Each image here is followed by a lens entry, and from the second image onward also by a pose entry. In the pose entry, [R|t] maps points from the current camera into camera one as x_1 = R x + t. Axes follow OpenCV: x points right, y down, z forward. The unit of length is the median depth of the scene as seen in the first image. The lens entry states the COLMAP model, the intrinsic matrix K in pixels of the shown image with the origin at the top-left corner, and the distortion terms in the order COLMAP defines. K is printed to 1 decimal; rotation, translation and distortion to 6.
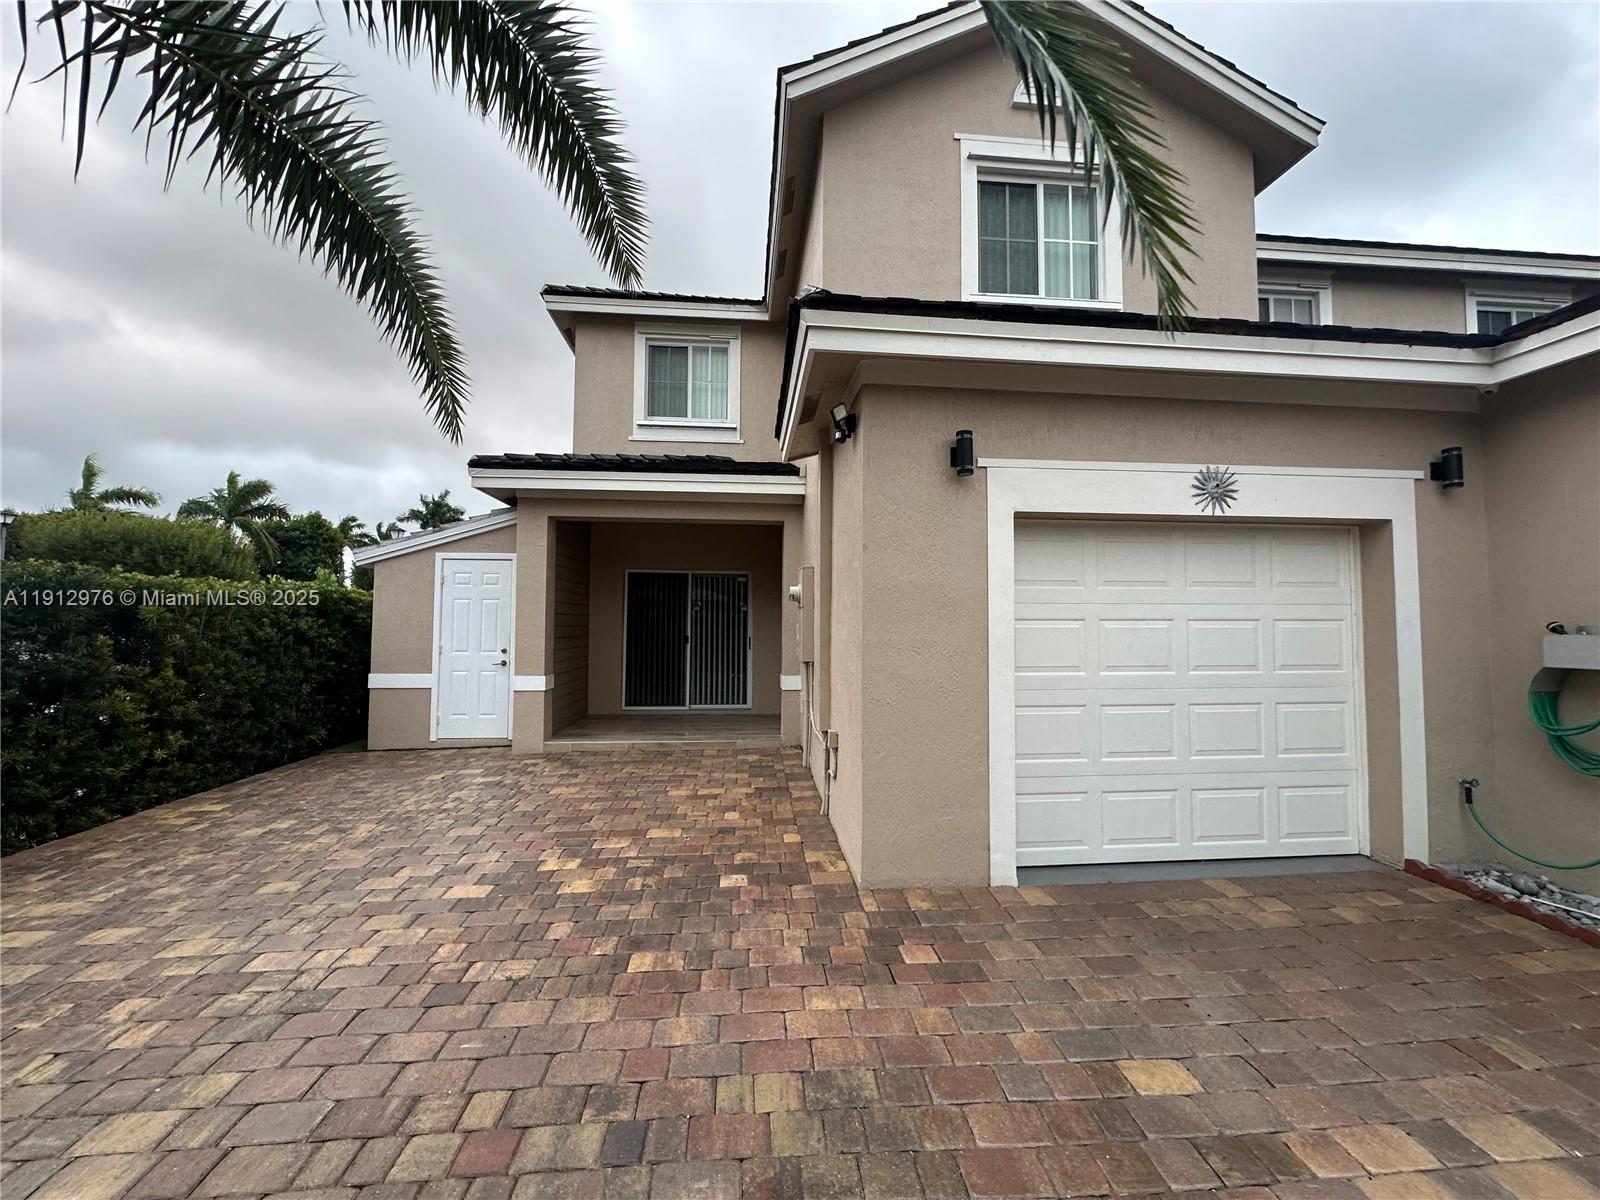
lens RADIAL K [[637.2, 0, 800.0], [0, 637.2, 600.0], [0, 0, 1]] dist [-0.001018, -0.000054]
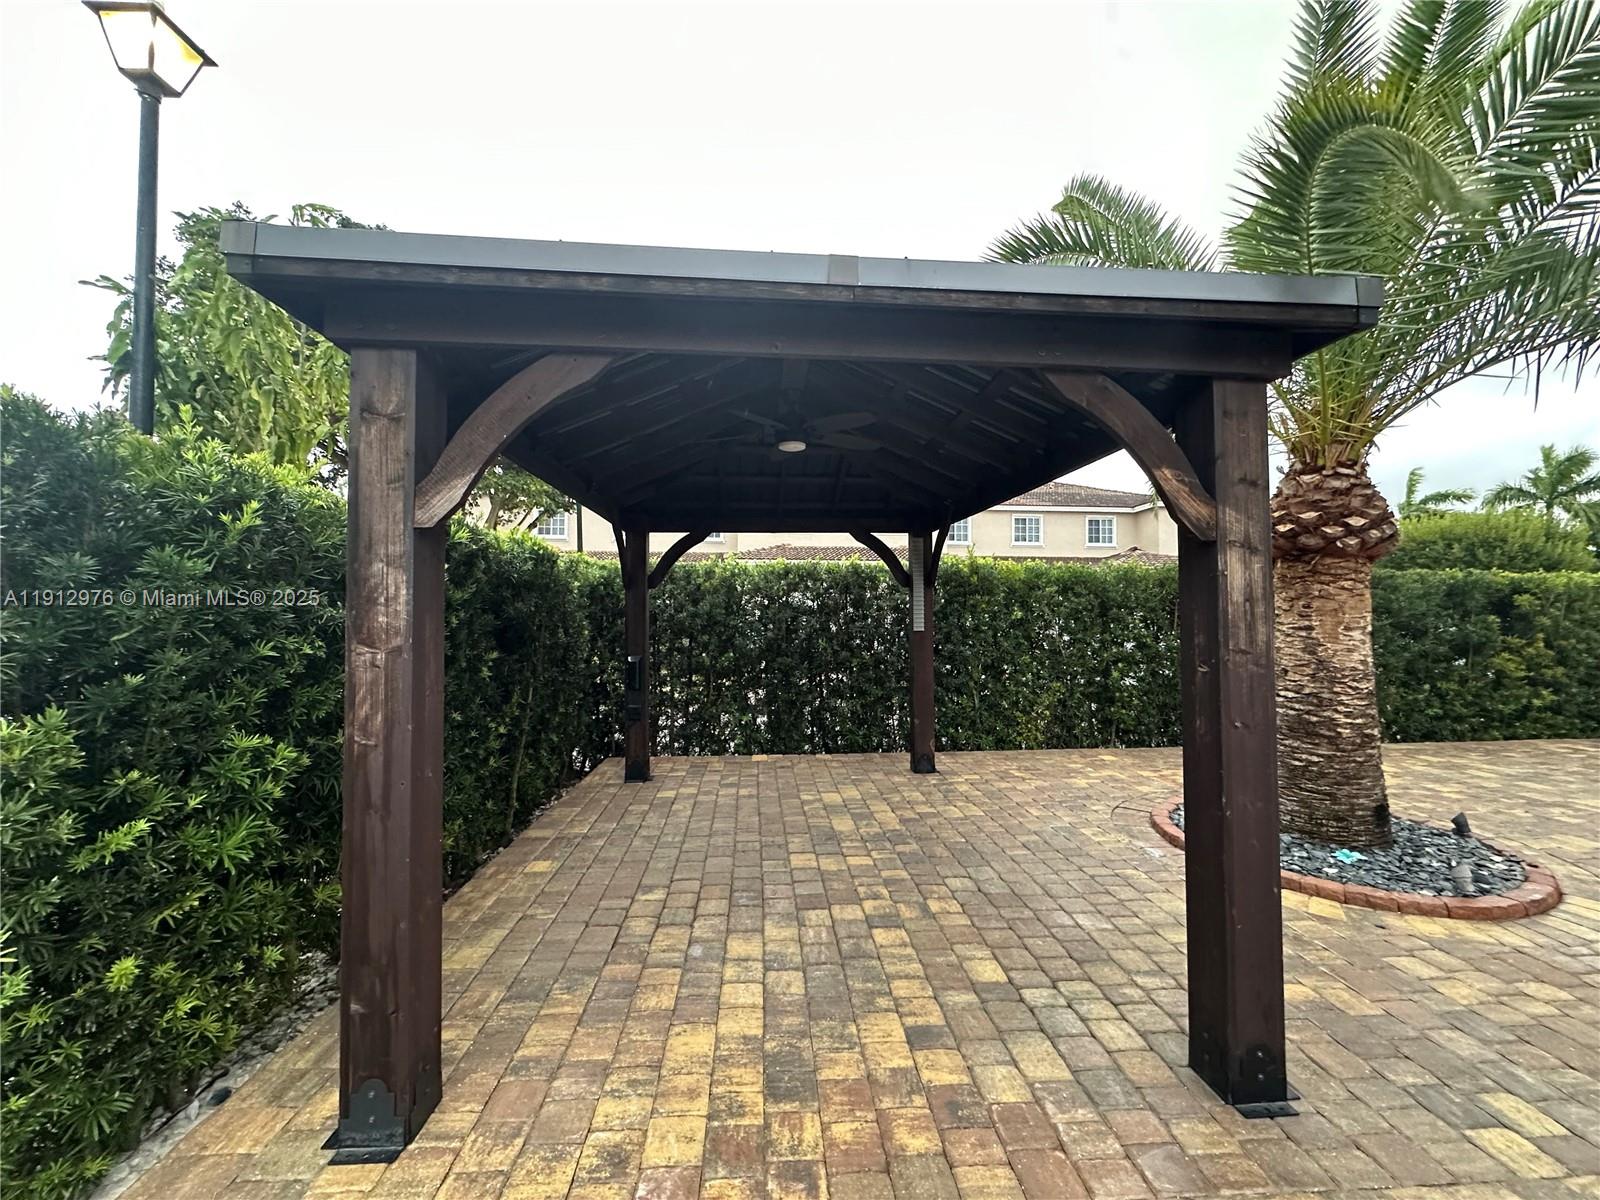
lens RADIAL K [[638.9, 0, 800.0], [0, 638.9, 600.0], [0, 0, 1]] dist [-0.004374, 0.000729]
pose [[-0.027533, -0.023176, -0.999352, 0.403724], [0.036001, 0.999060, -0.024161, -0.004313], [0.998972, -0.036643, -0.026672, -0.527663]]
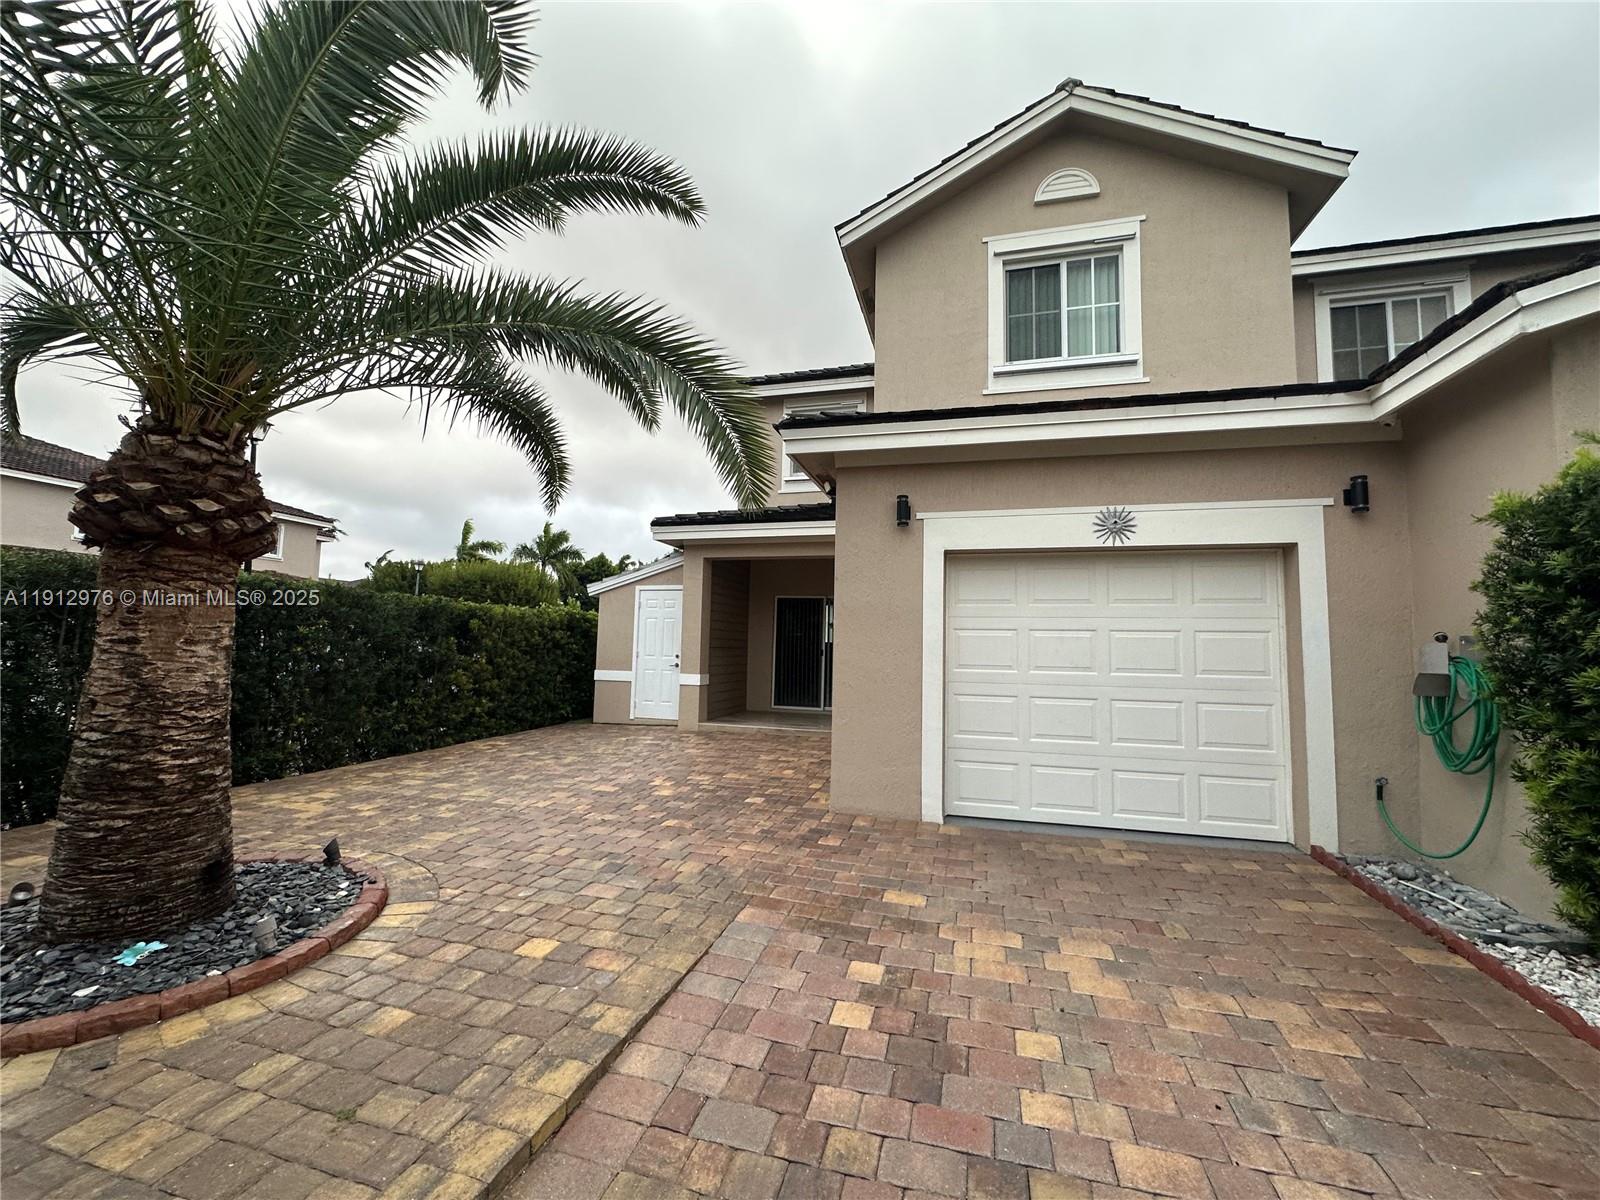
lens RADIAL K [[638.9, 0, 800.0], [0, 638.9, 600.0], [0, 0, 1]] dist [-0.004374, 0.000729]
pose [[0.936621, -0.011710, -0.350147, 0.364101], [-0.002026, 0.999243, -0.038839, 0.016171], [0.350337, 0.037087, 0.935889, -0.273783]]
